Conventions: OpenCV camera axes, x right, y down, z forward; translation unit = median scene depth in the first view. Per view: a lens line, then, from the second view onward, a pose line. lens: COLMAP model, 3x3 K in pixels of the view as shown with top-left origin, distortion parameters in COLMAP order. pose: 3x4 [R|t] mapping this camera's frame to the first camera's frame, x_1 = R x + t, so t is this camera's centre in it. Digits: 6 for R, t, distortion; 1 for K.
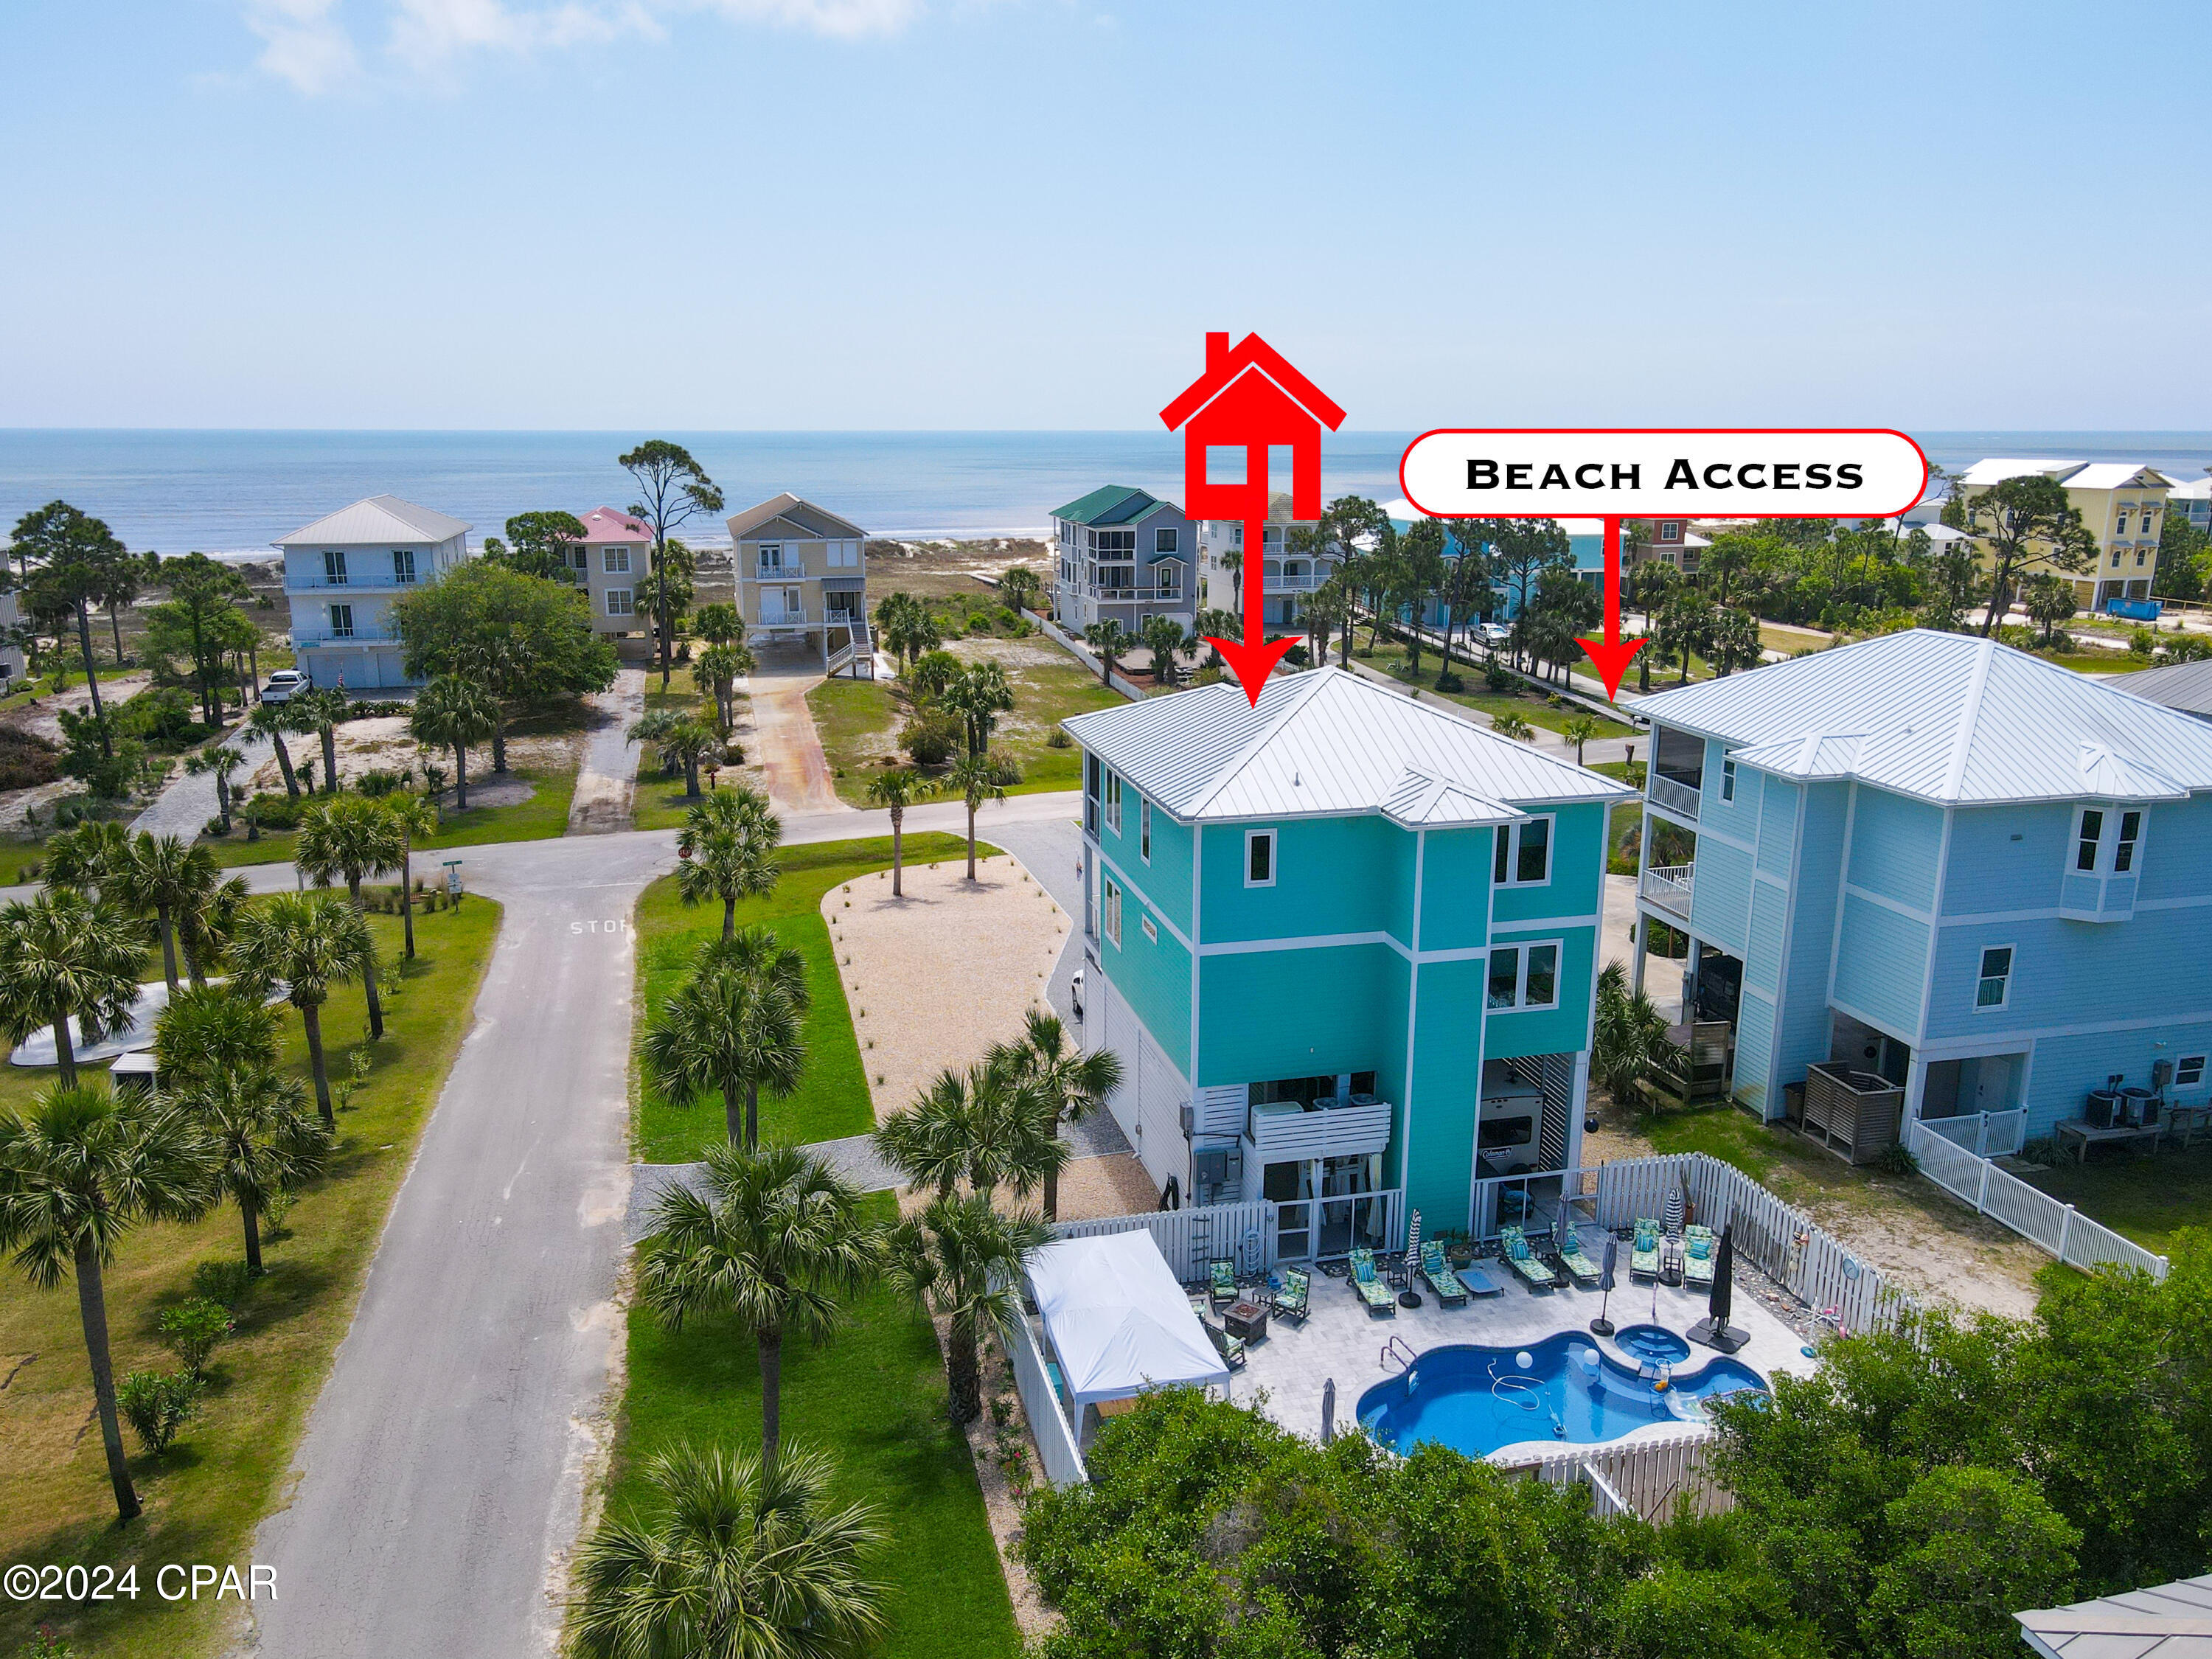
lens RADIAL K [[1637.4, 0, 1106.0], [0, 1637.4, 829.5], [0, 0, 1]] dist [-0.010662, 0.046825]
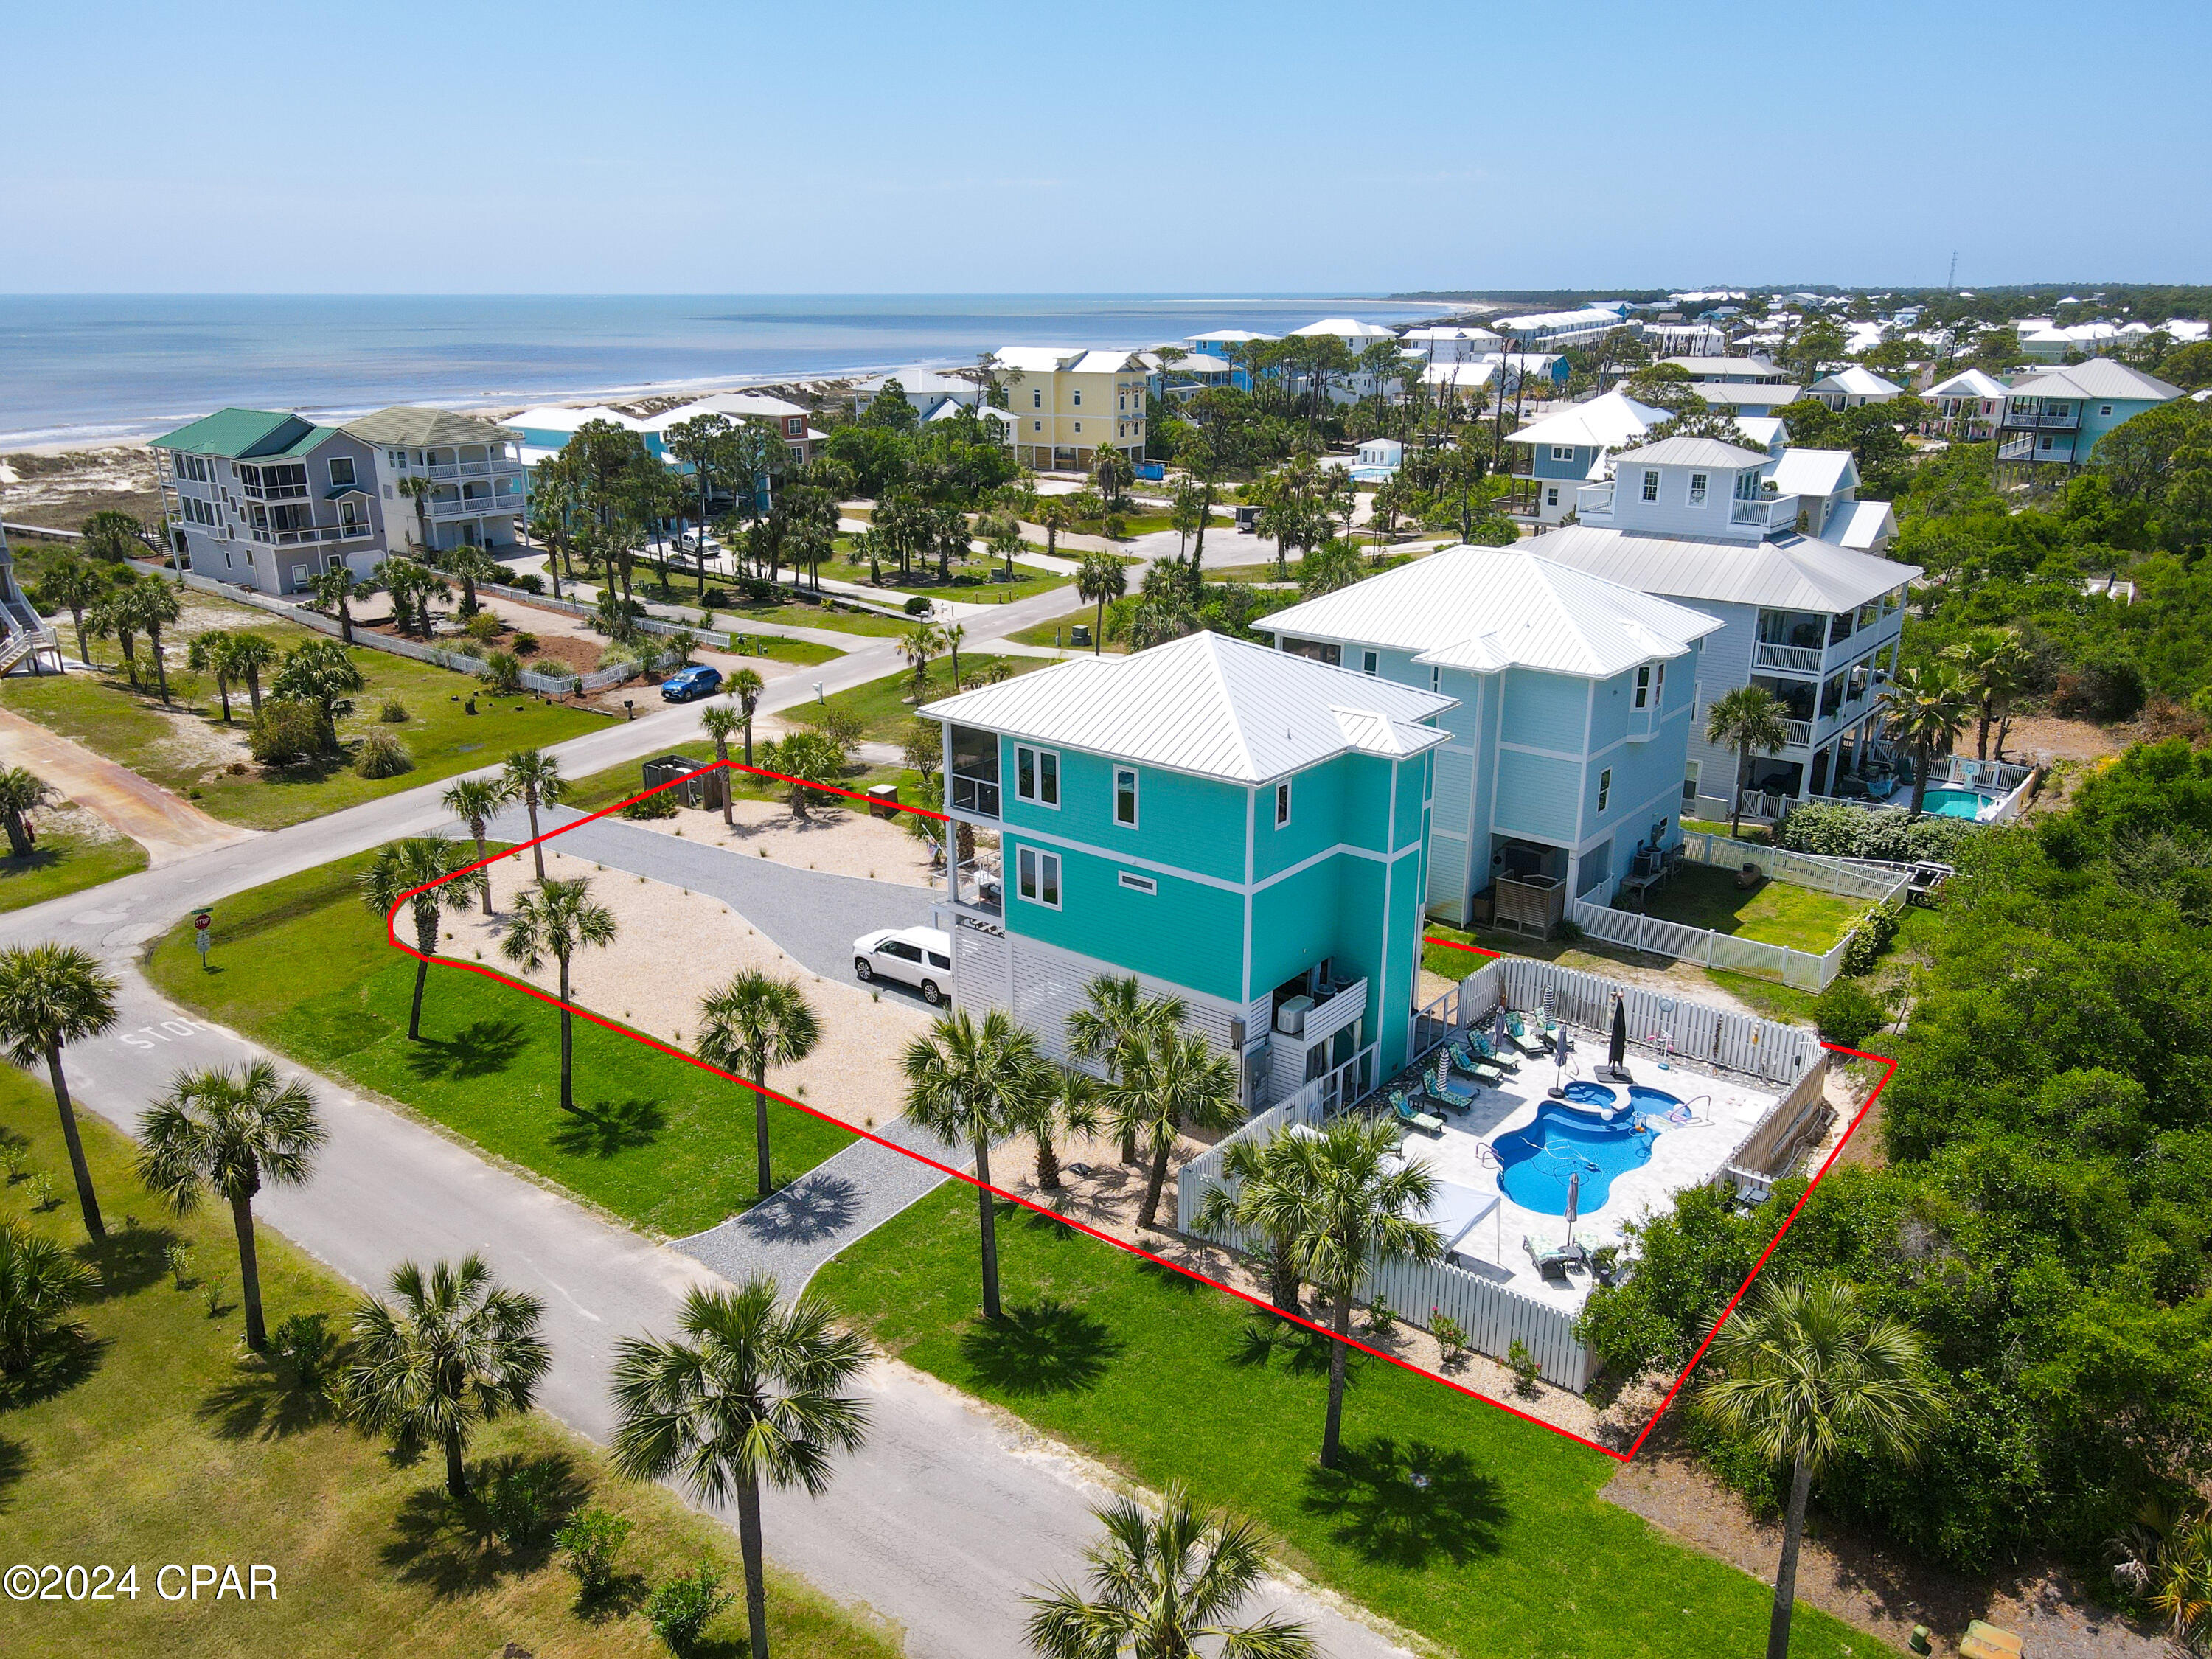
lens RADIAL K [[1637.4, 0, 1106.0], [0, 1637.4, 829.5], [0, 0, 1]] dist [-0.010662, 0.046825]
pose [[0.792435, -0.194238, 0.578203, -0.374803], [0.148162, 0.980847, 0.126442, -0.071708], [-0.591688, -0.014529, 0.806036, 0.056724]]
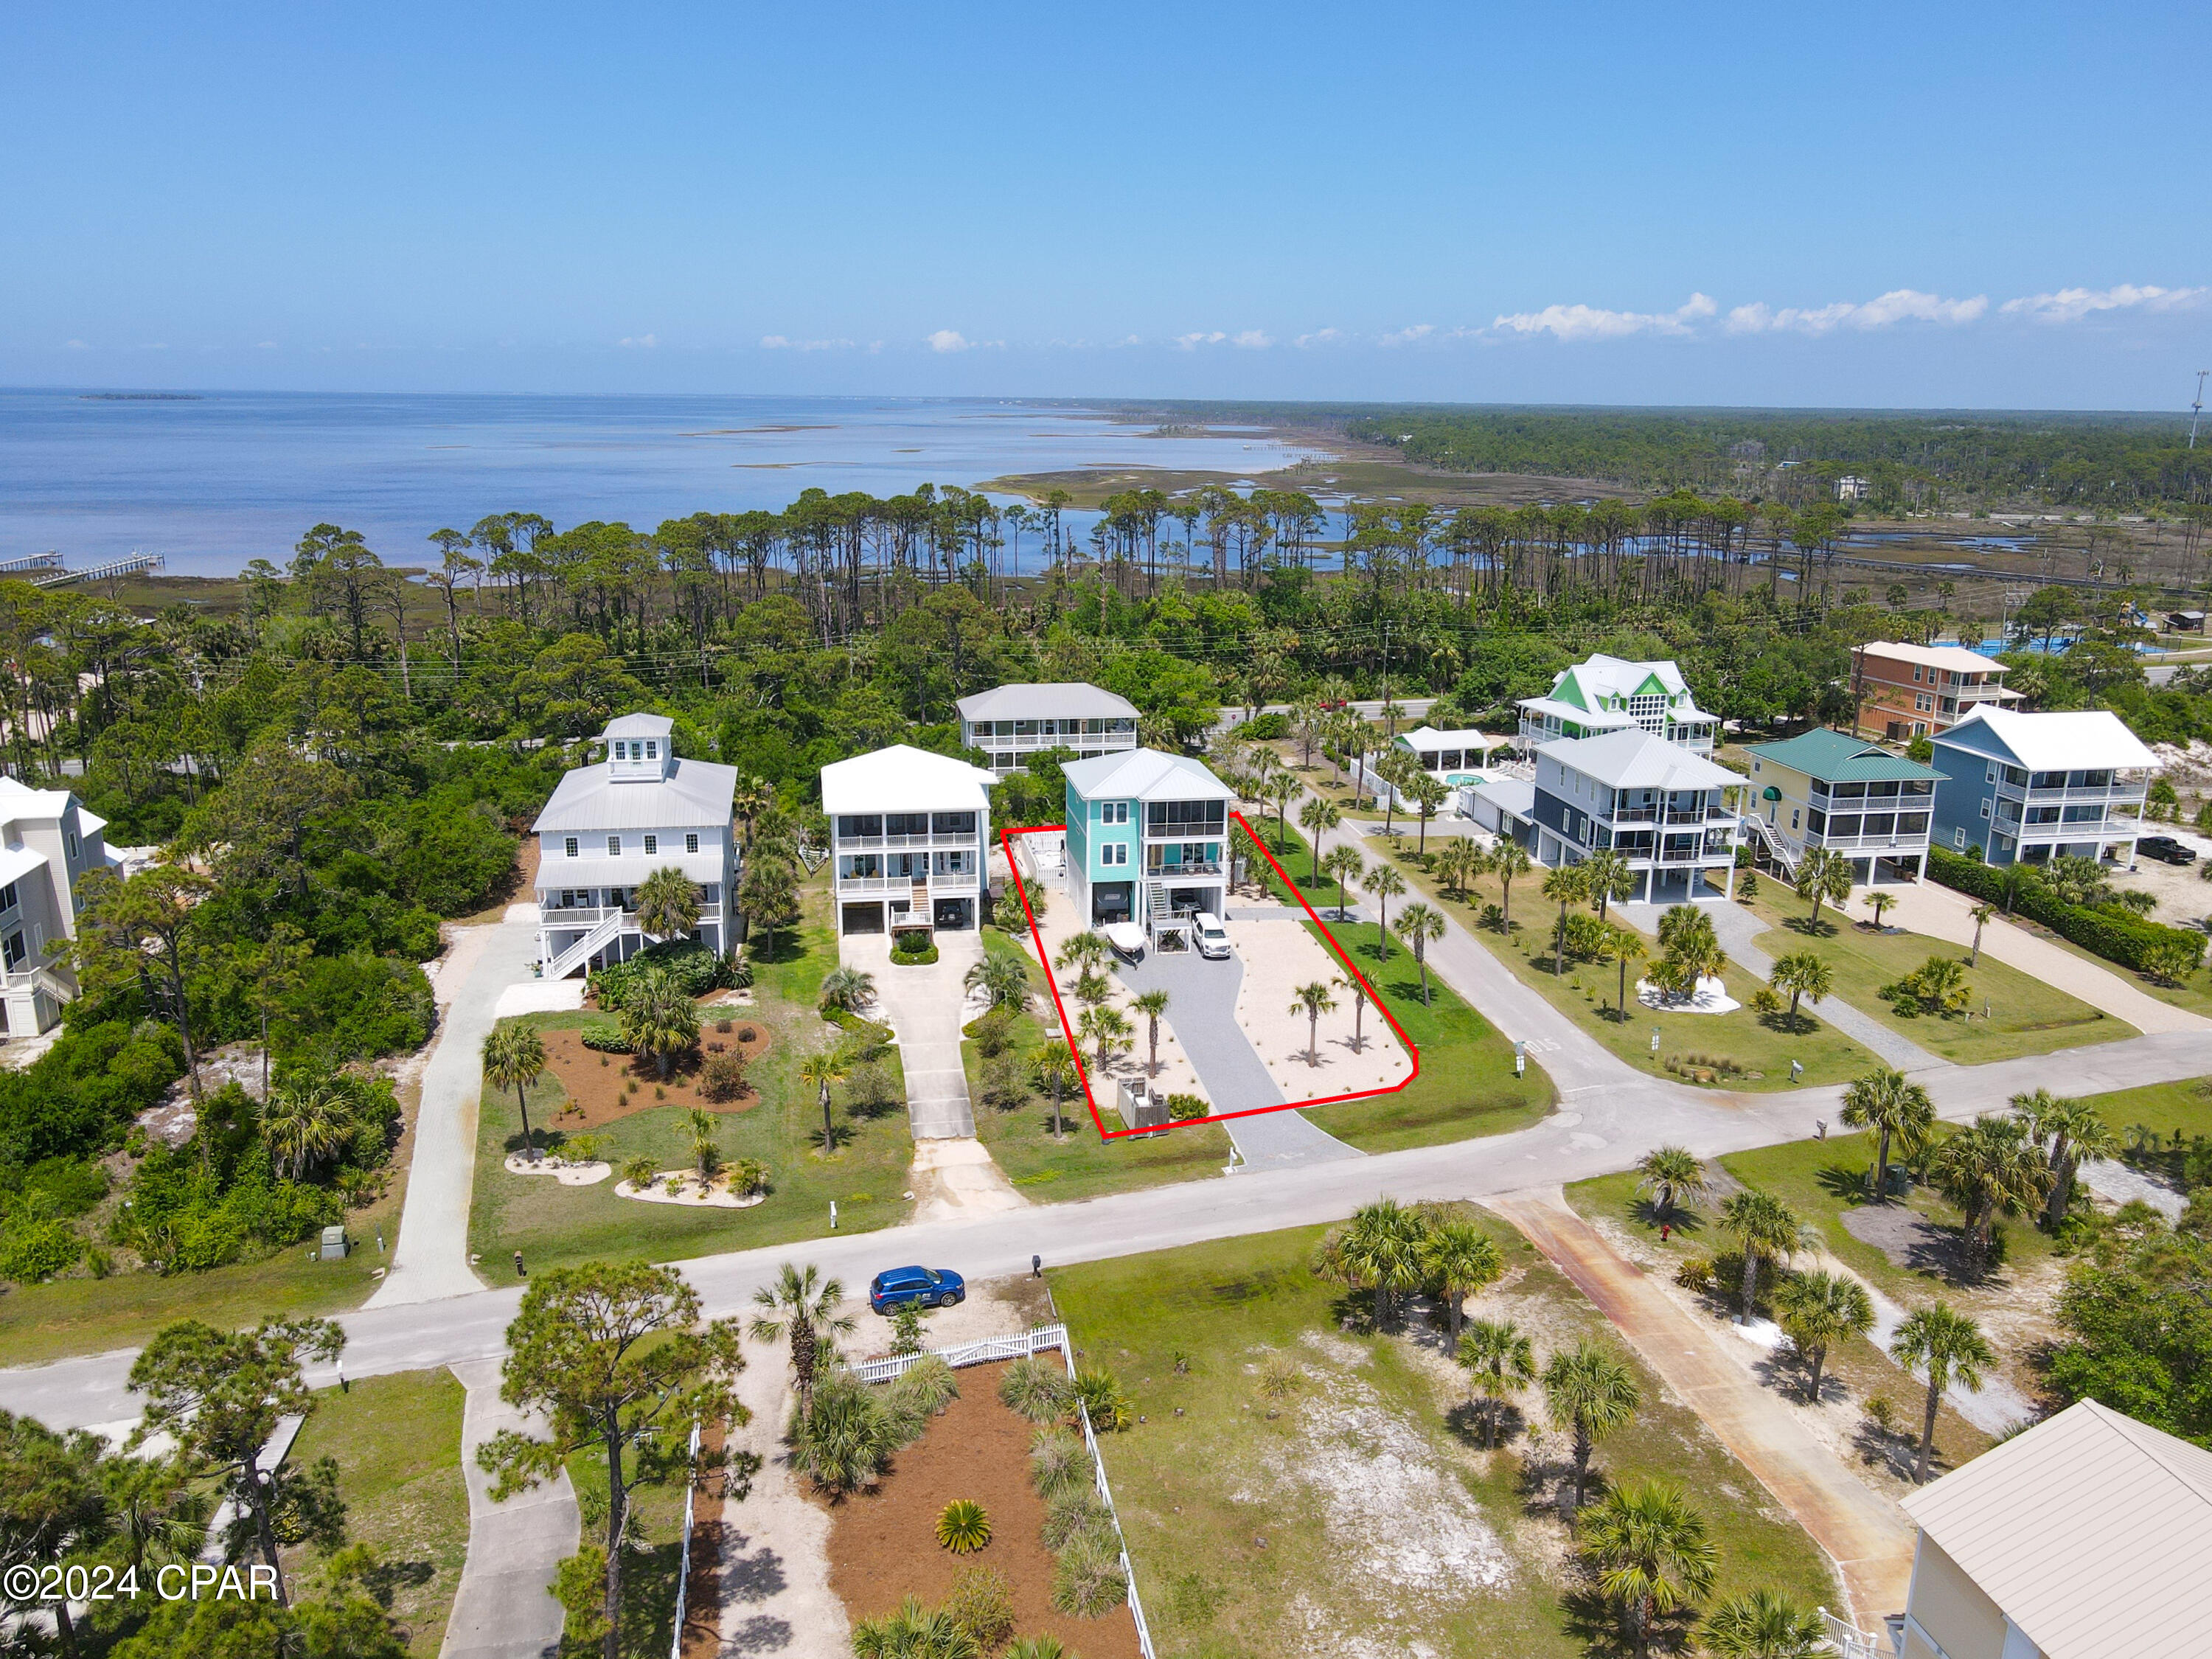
lens RADIAL K [[1637.4, 0, 1106.0], [0, 1637.4, 829.5], [0, 0, 1]] dist [-0.010662, 0.046825]
pose [[-0.996638, -0.030974, 0.075850, -0.009440], [0.009148, 0.877926, 0.478708, -0.835321], [-0.081418, 0.477793, -0.874692, 2.205884]]
